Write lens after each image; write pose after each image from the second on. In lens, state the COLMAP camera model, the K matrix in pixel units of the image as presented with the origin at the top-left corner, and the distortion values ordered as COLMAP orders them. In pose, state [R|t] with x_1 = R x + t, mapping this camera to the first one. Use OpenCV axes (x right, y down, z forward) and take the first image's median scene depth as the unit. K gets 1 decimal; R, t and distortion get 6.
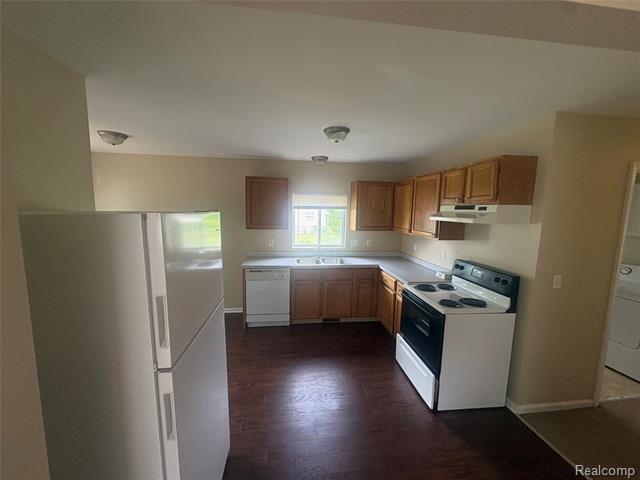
lens RADIAL K [[255.3, 0, 317.9], [0, 255.3, 241.3], [0, 0, 1]] dist [0.001540, 0.000253]
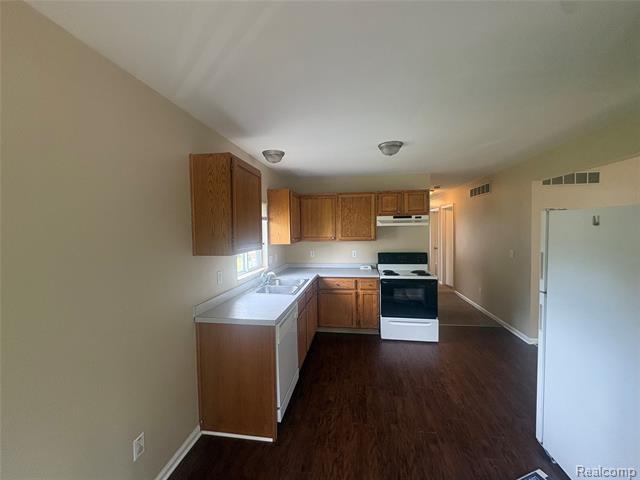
lens RADIAL K [[255.3, 0, 317.9], [0, 255.3, 241.3], [0, 0, 1]] dist [0.001540, 0.000253]
pose [[0.273048, -0.068857, 0.959533, -0.736486], [0.140026, 0.989657, 0.031173, -0.069199], [-0.951755, 0.125848, 0.279866, 0.706316]]
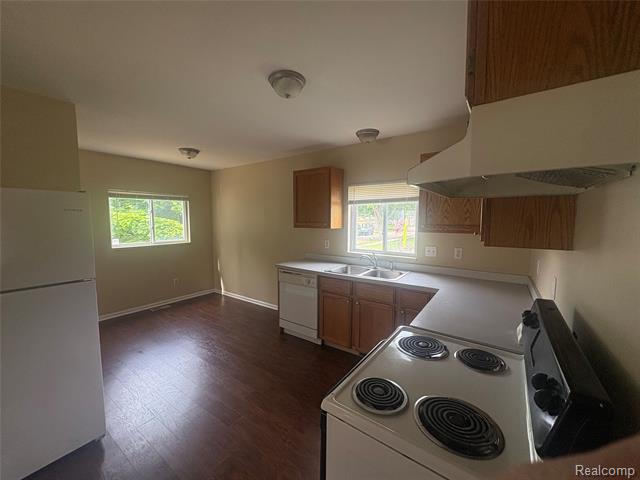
lens RADIAL K [[255.3, 0, 317.9], [0, 255.3, 241.3], [0, 0, 1]] dist [0.001540, 0.000253]
pose [[0.731667, 0.041188, -0.680417, 0.433784], [-0.071019, 0.997347, -0.015995, 0.011906], [0.677953, 0.060026, 0.732650, 0.384464]]
